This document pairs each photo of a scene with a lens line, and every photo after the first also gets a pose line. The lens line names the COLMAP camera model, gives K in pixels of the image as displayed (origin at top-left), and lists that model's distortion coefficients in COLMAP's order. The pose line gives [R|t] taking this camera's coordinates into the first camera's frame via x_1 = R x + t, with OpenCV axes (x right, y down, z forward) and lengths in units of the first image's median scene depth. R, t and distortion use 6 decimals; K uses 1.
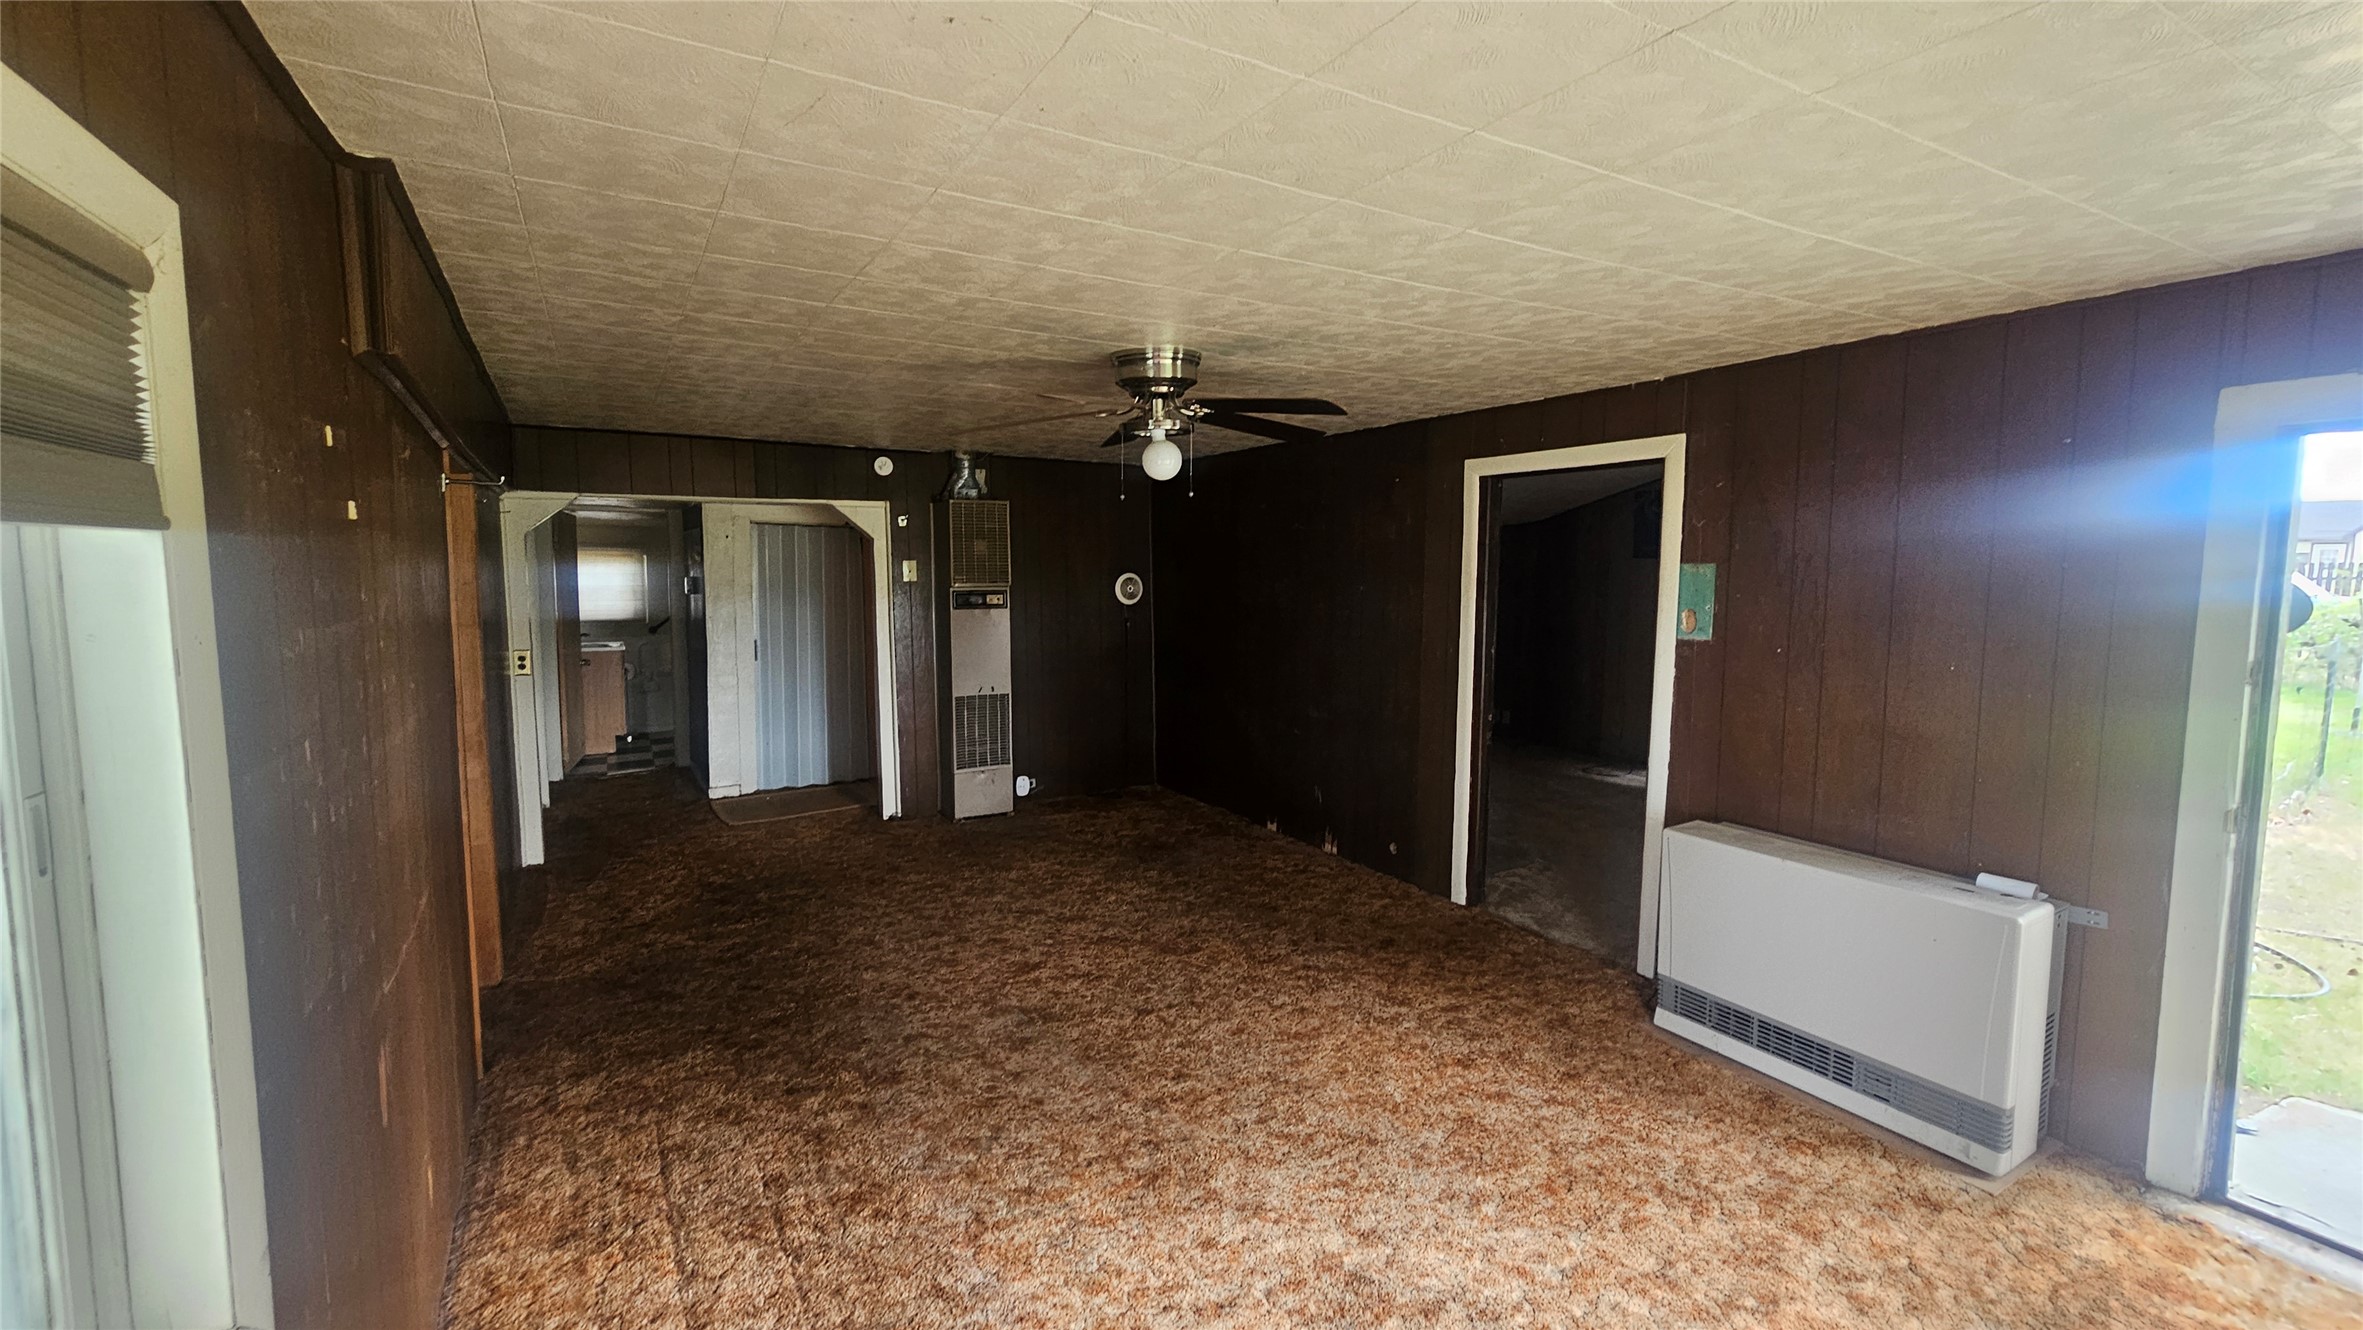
lens RADIAL K [[974.2, 0, 1170.7], [0, 974.2, 662.1], [0, 0, 1]] dist [-0.002873, 0.000345]
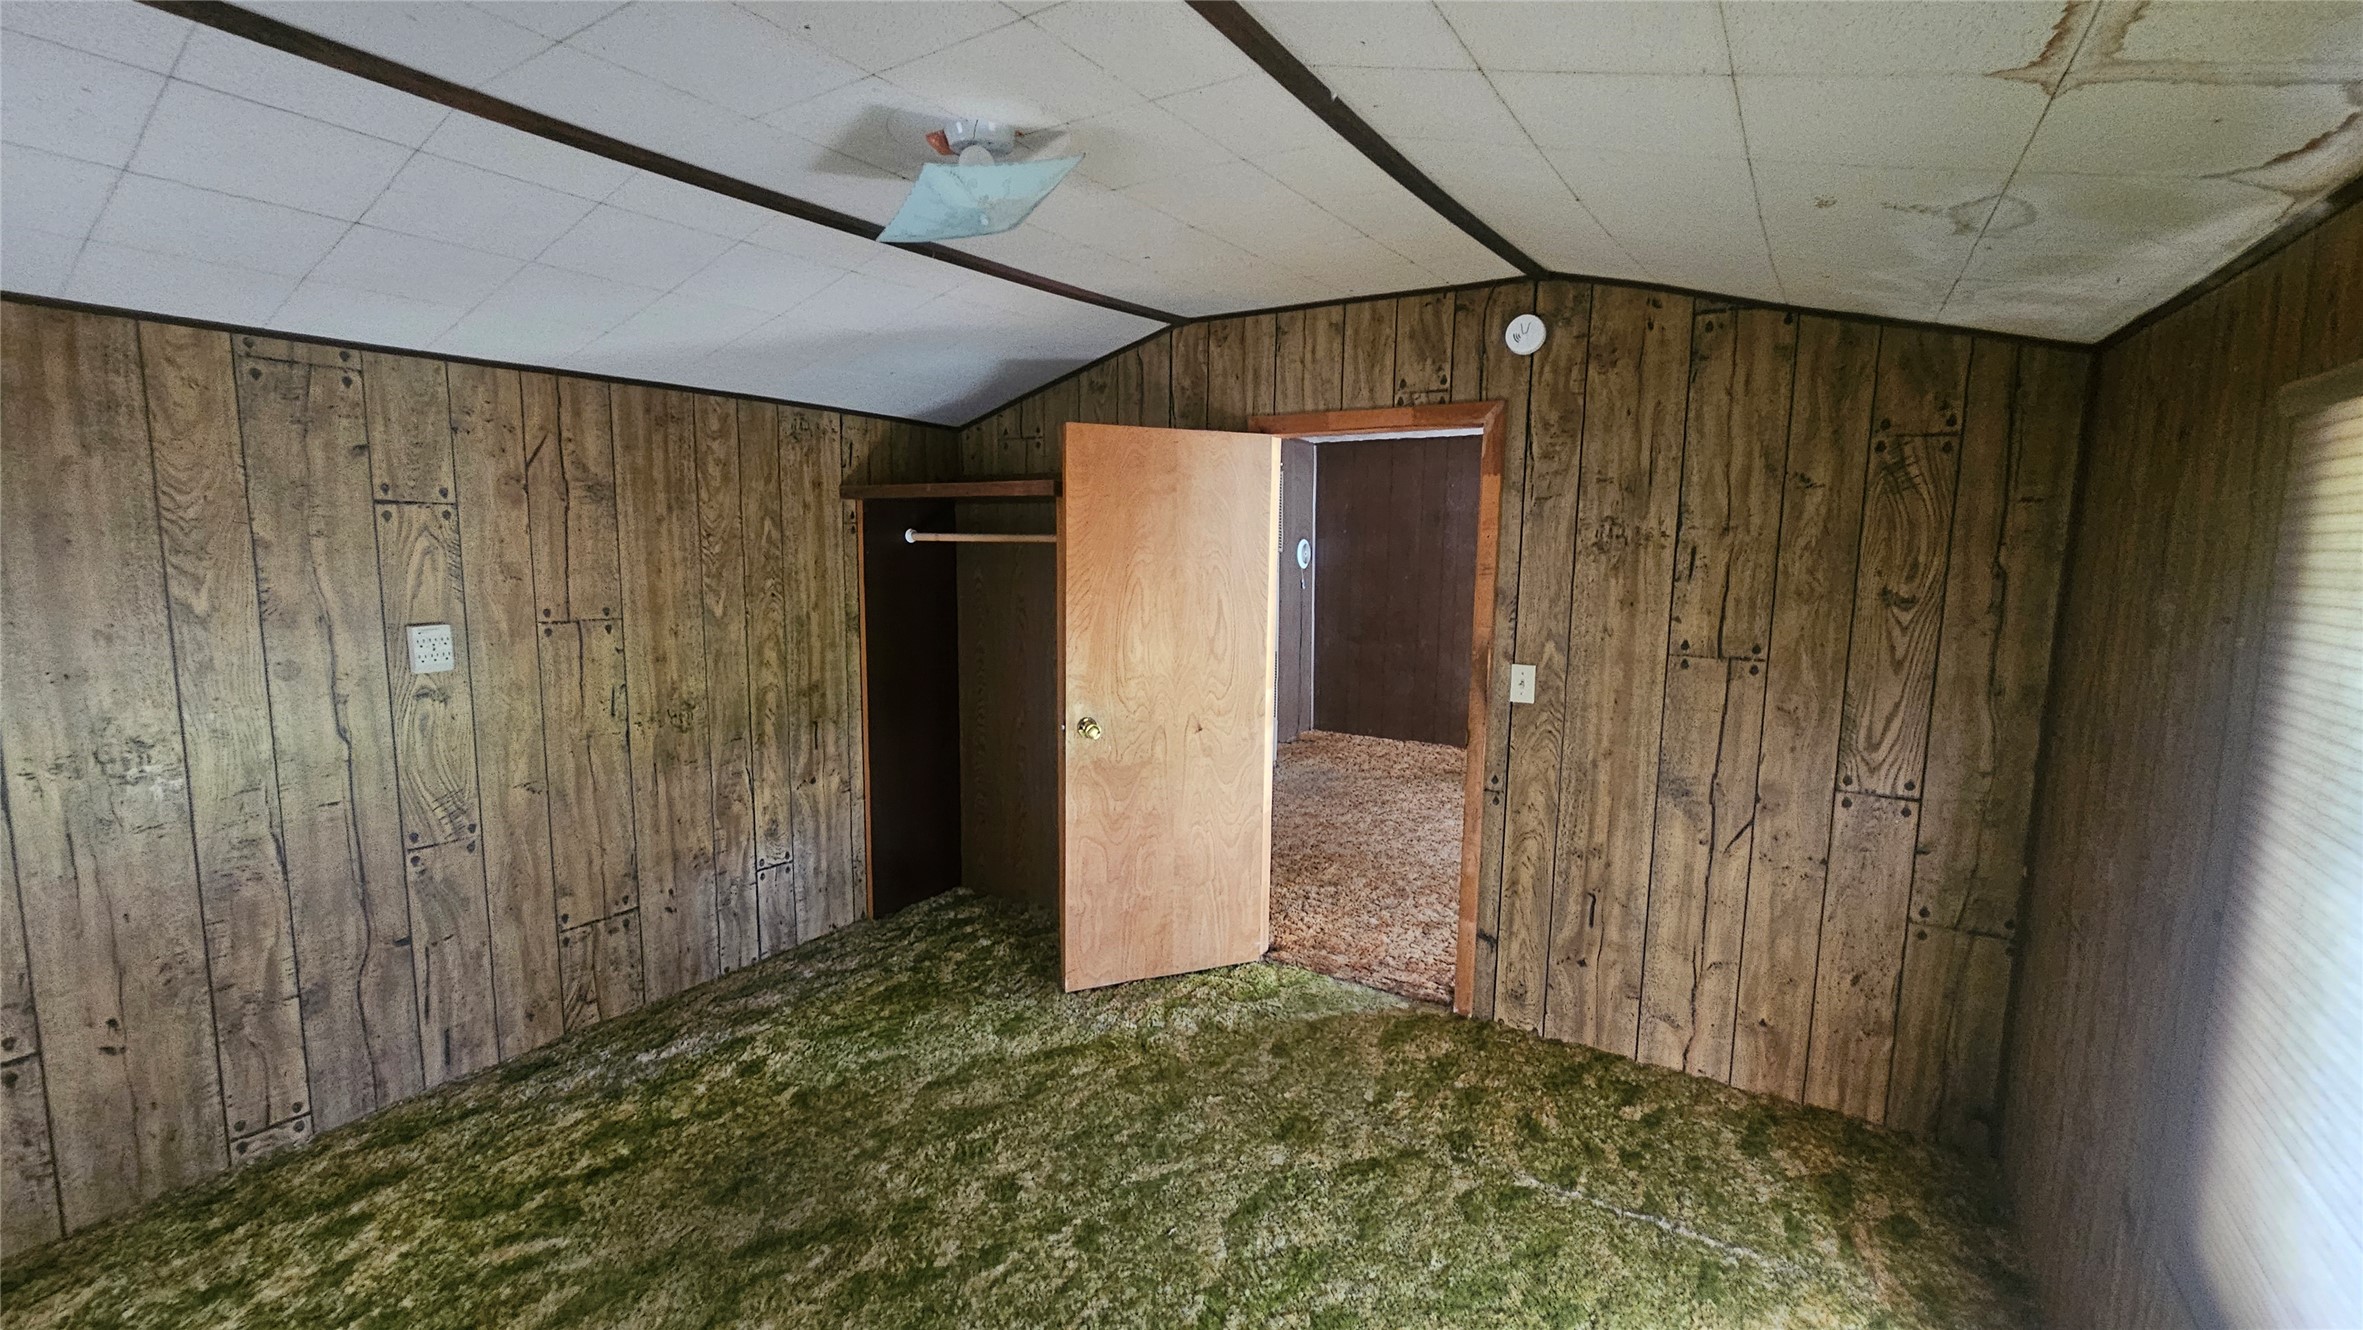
lens RADIAL K [[974.2, 0, 1170.7], [0, 974.2, 662.1], [0, 0, 1]] dist [-0.002873, 0.000345]
pose [[0.889488, -0.051195, 0.454081, -1.074430], [0.035232, 0.998430, 0.043552, -0.010123], [-0.455598, -0.022741, 0.889895, 0.137153]]
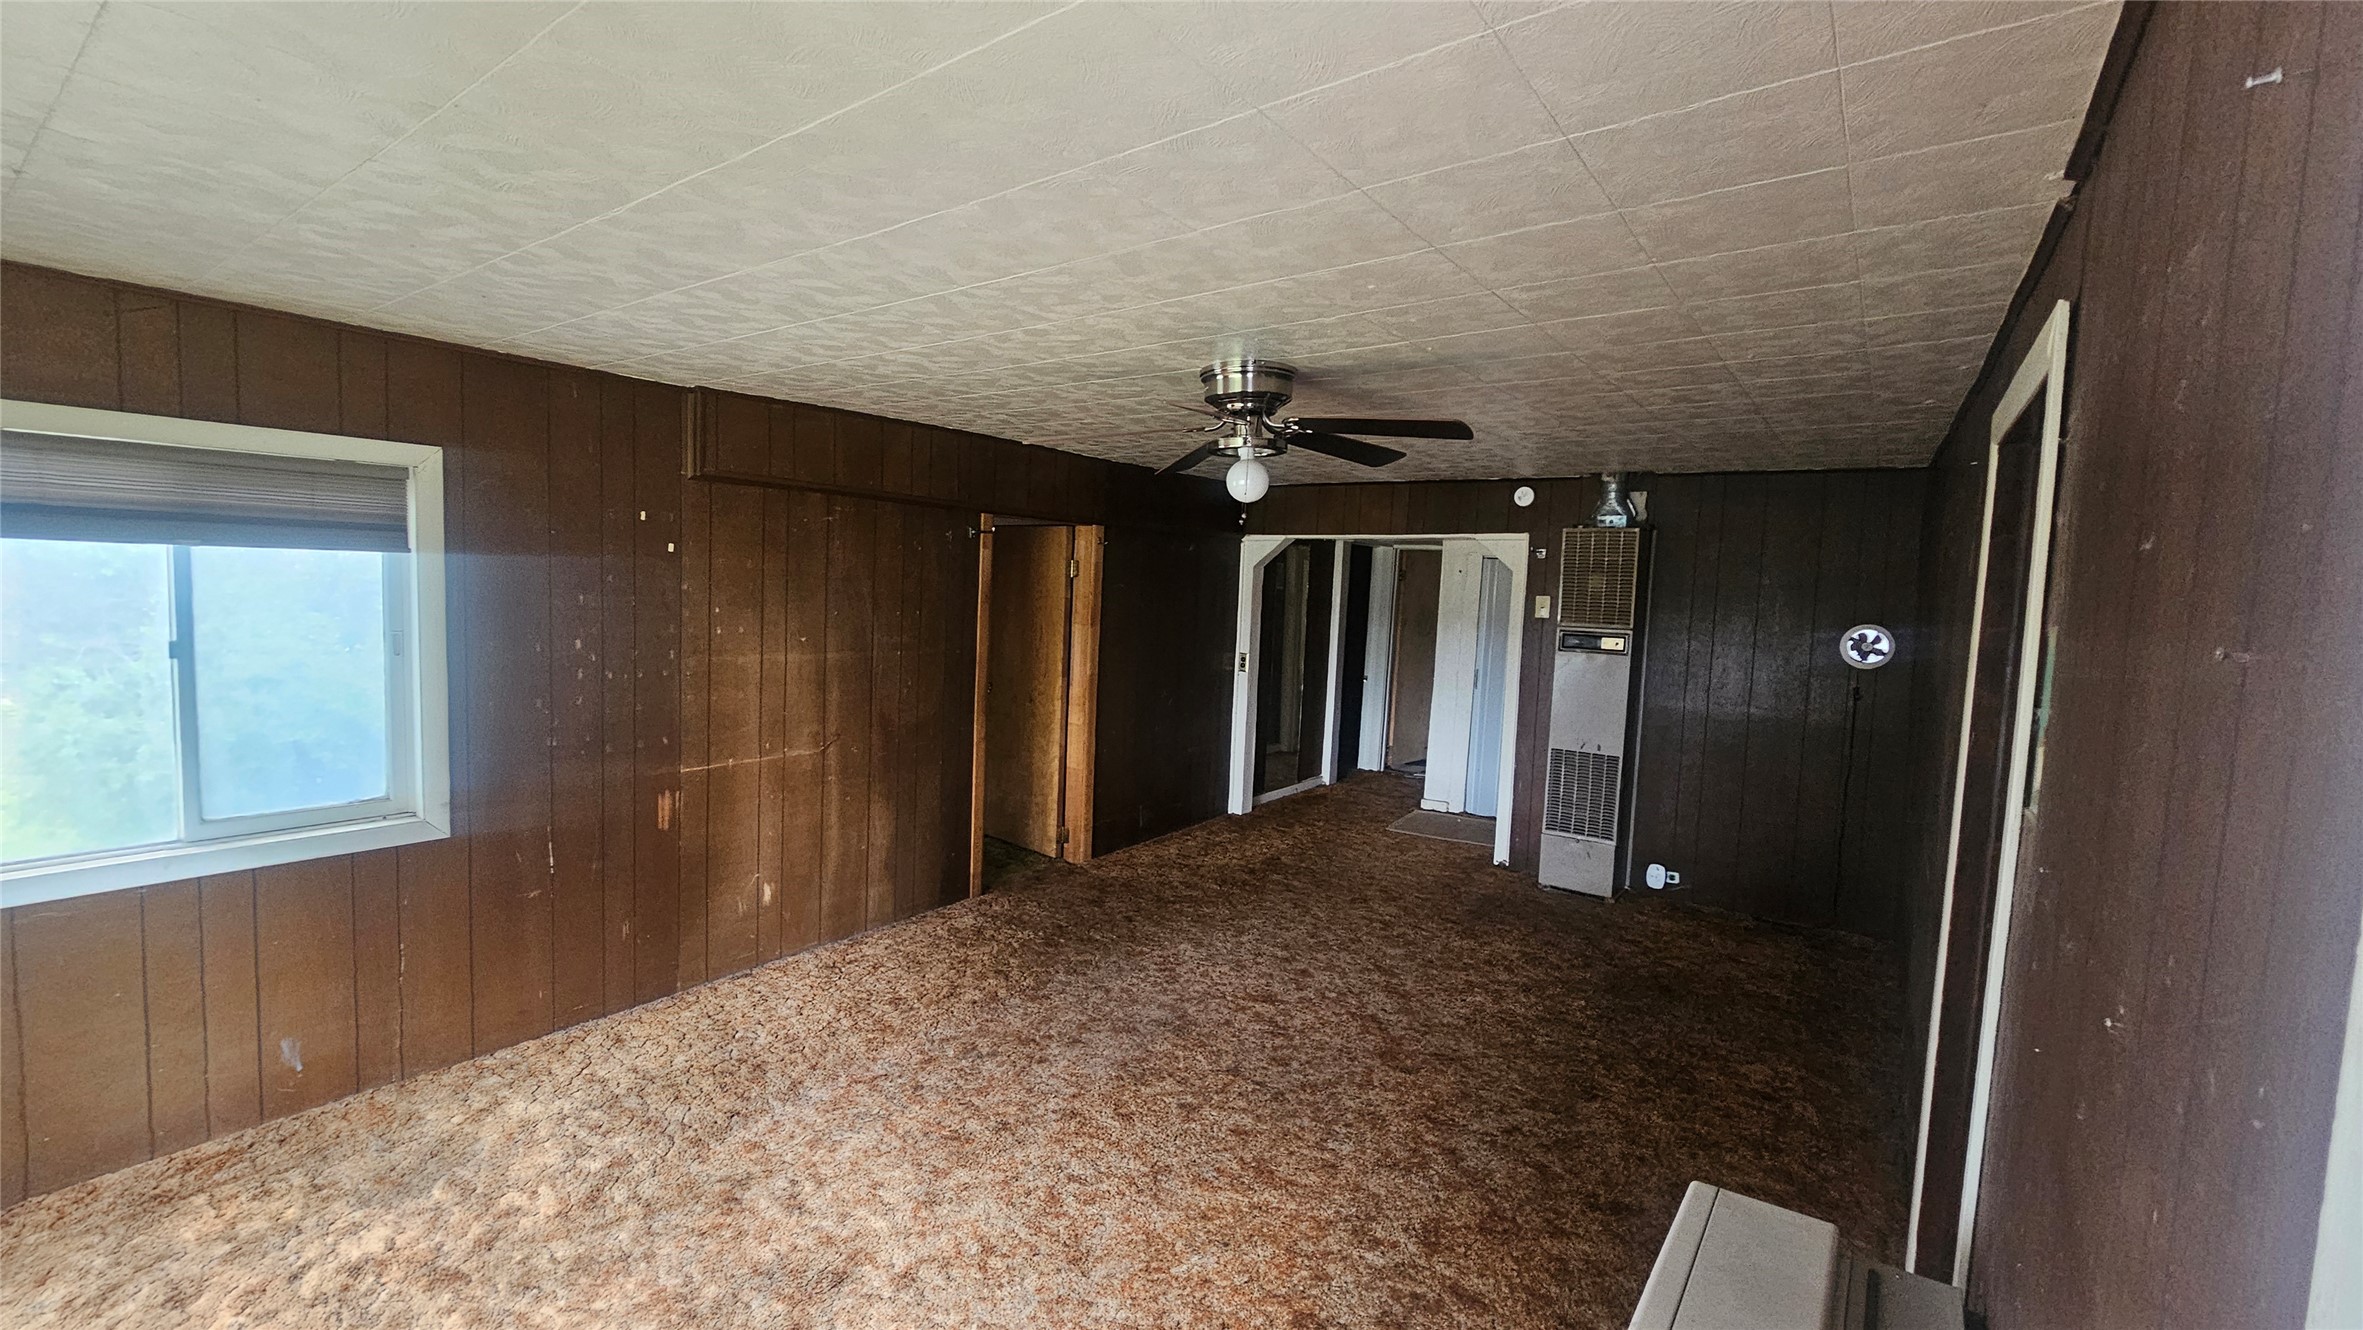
lens RADIAL K [[974.2, 0, 1170.7], [0, 974.2, 662.1], [0, 0, 1]] dist [-0.002873, 0.000345]
pose [[0.400302, 0.086431, -0.912298, 0.618023], [-0.125532, 0.991329, 0.038837, -0.046453], [0.907745, 0.098976, 0.407680, 0.427110]]
